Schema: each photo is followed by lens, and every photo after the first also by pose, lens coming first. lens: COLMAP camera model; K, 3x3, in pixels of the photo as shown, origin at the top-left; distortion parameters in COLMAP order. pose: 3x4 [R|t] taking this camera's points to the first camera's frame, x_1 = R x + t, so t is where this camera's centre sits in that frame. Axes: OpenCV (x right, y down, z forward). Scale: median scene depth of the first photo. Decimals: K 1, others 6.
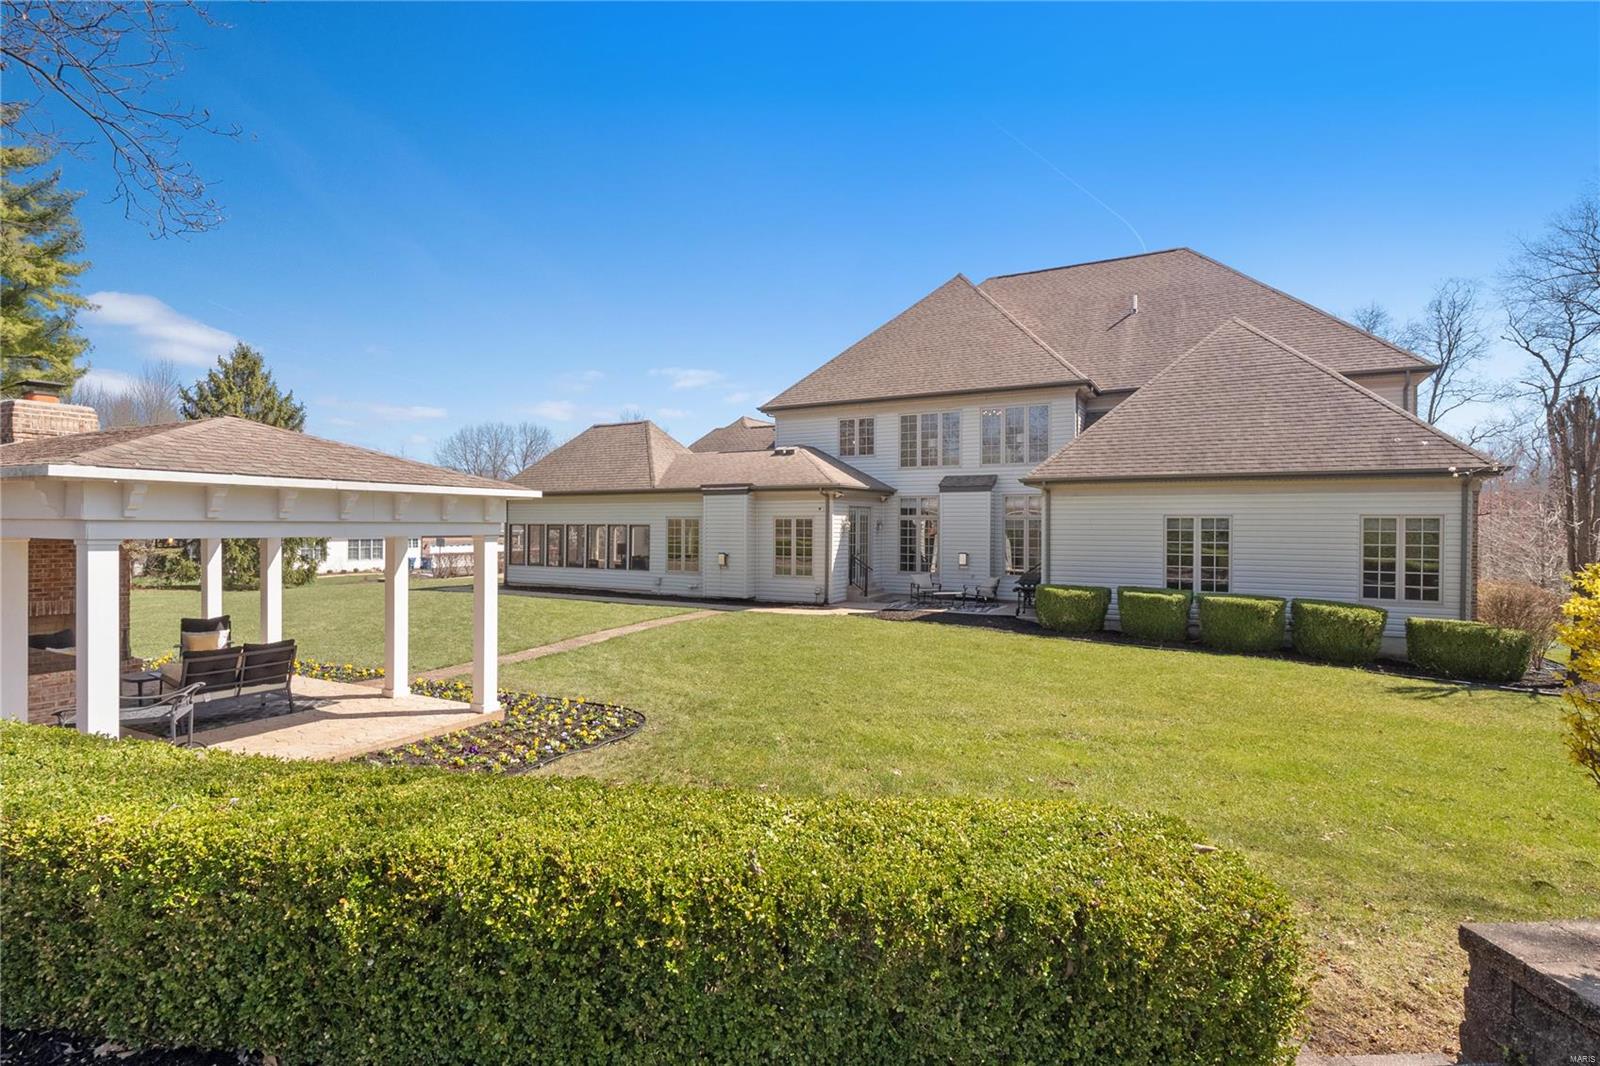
lens RADIAL K [[756.8, 0, 811.3], [0, 756.8, 531.5], [0, 0, 1]] dist [-0.014335, -0.000483]
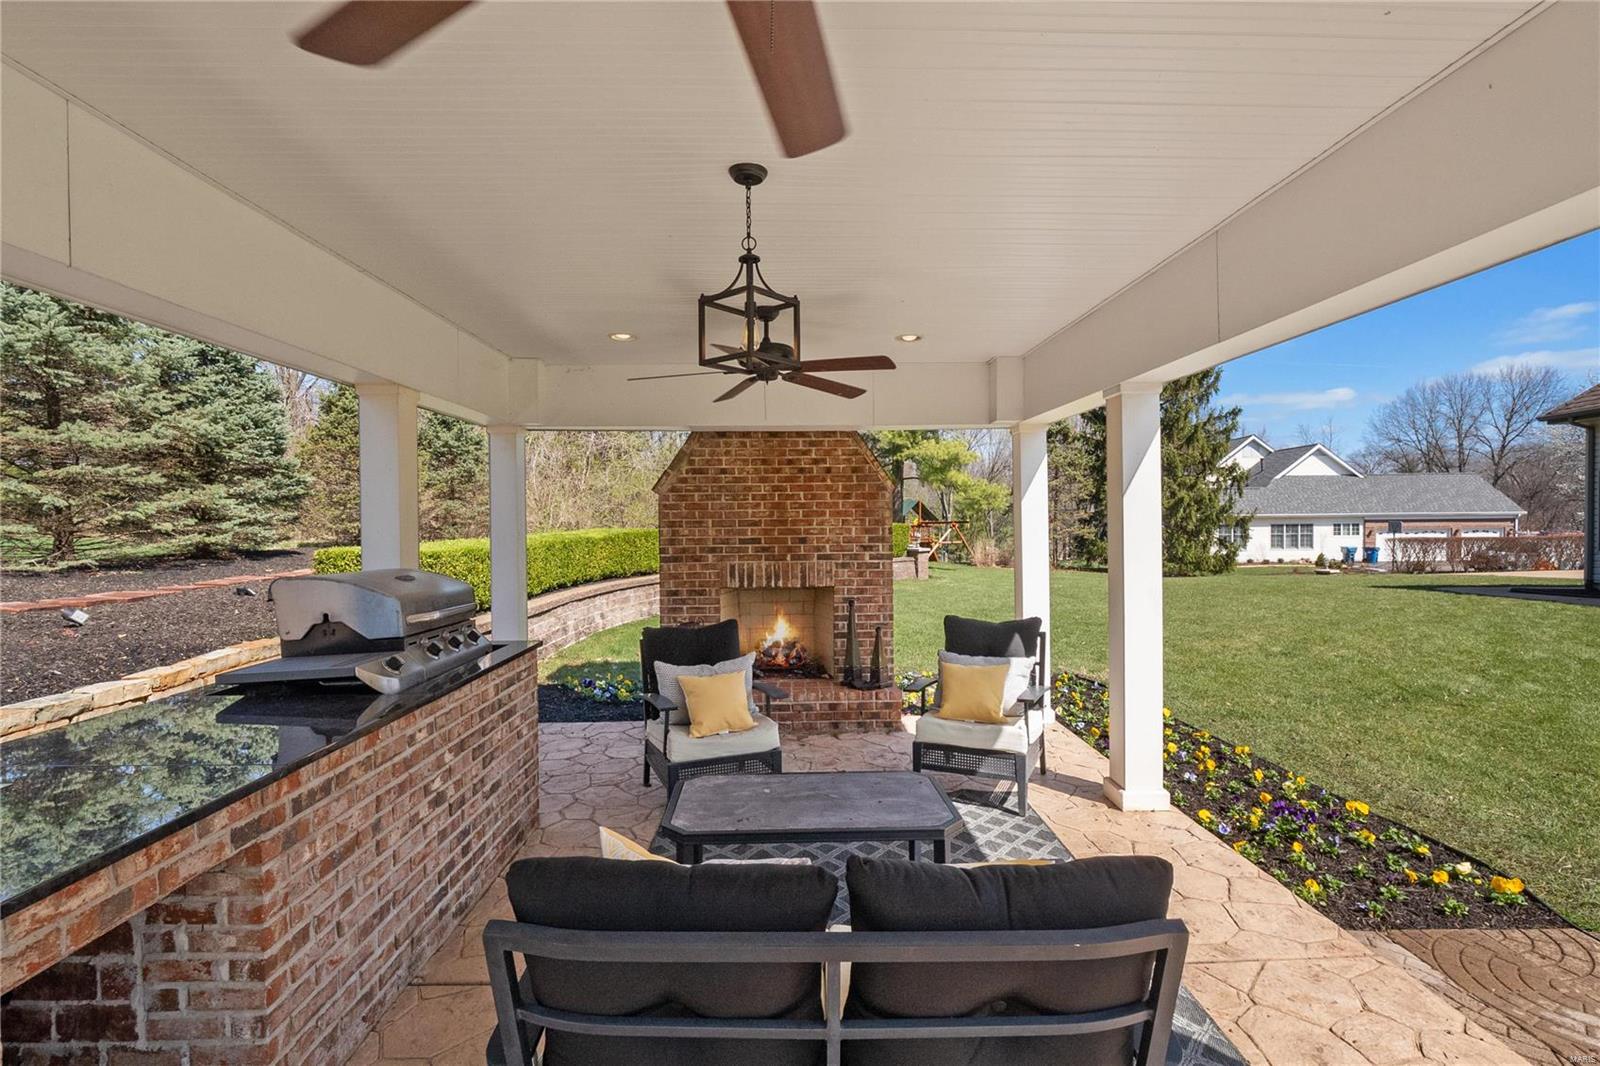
lens RADIAL K [[756.8, 0, 805.4], [0, 756.8, 527.8], [0, 0, 1]] dist [-0.014335, -0.000483]
pose [[0.455561, -0.005389, -0.890188, -0.105026], [0.006834, 0.999973, -0.002556, 0.014104], [0.890178, -0.004919, 0.455586, 0.154575]]
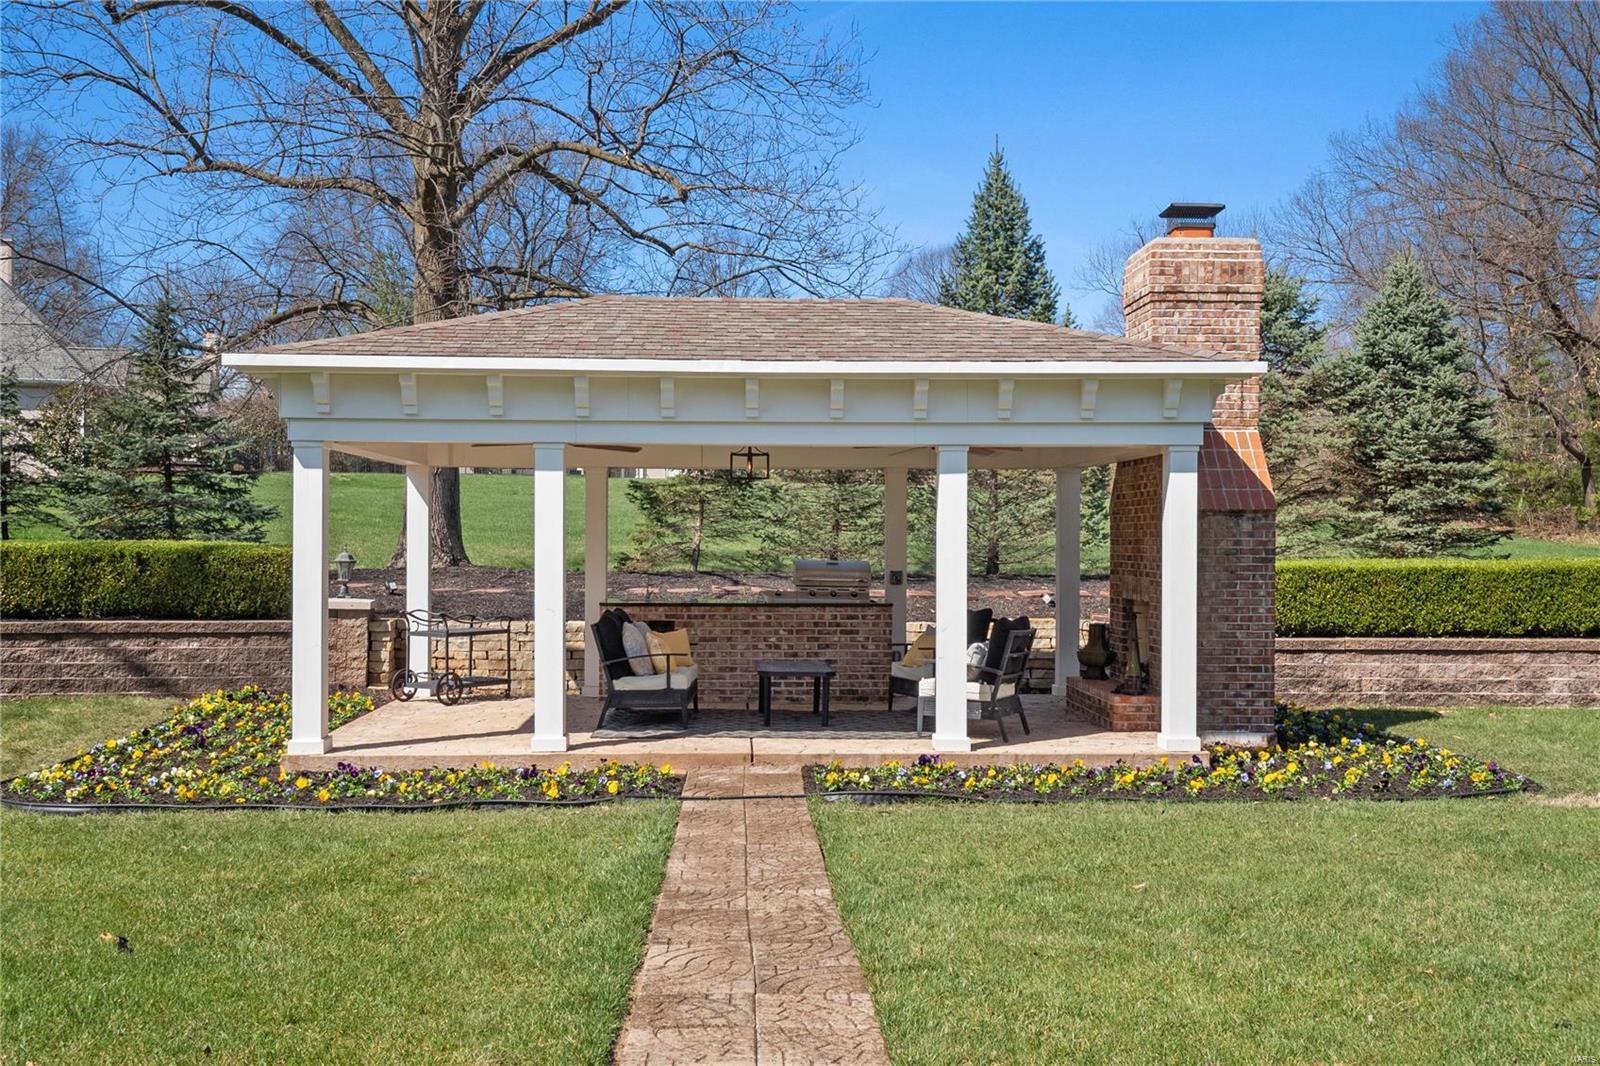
lens RADIAL K [[1650.1, 0, 797.7], [0, 1650.1, 523.1], [0, 0, 1]] dist [0.132782, 0.000000]
pose [[-0.886339, -0.015607, -0.462774, -0.032501], [-0.014300, 0.999878, -0.006333, 0.012492], [0.462816, 0.001005, -0.886454, 0.410553]]
